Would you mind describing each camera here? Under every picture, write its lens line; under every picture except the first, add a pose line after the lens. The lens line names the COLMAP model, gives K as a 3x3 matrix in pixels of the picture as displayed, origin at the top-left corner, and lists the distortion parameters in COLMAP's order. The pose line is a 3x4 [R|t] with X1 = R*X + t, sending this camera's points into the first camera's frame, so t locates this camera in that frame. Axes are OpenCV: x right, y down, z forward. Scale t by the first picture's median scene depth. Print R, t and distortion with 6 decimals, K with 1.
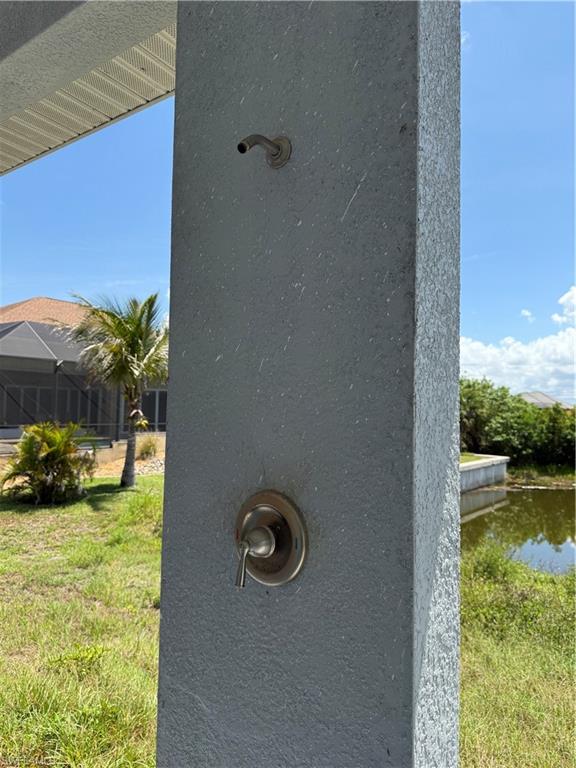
lens RADIAL K [[543.1, 0, 288.0], [0, 543.1, 384.0], [0, 0, 1]] dist [0.093834, -0.155662]
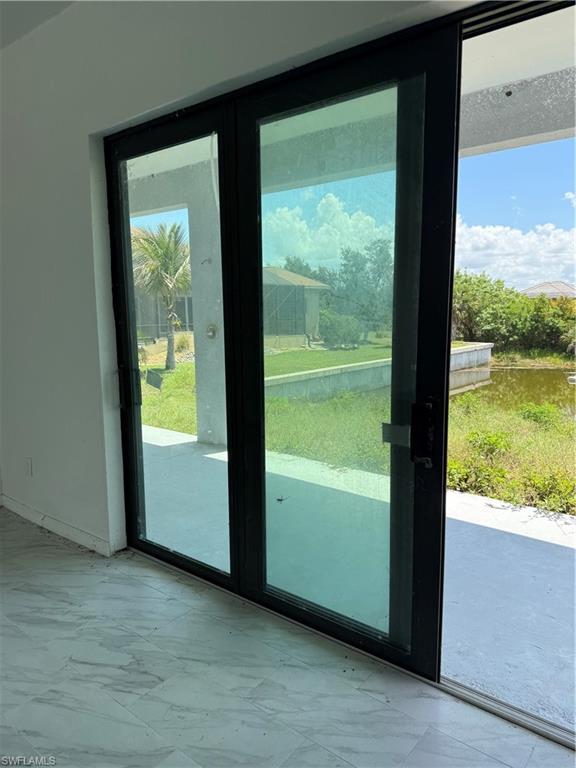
lens RADIAL K [[543.1, 0, 288.0], [0, 543.1, 384.0], [0, 0, 1]] dist [0.093834, -0.155662]
pose [[0.997848, -0.030244, -0.058182, 0.038503], [0.040181, 0.983205, 0.178026, -0.004367], [0.051820, -0.179981, 0.982304, -0.161485]]
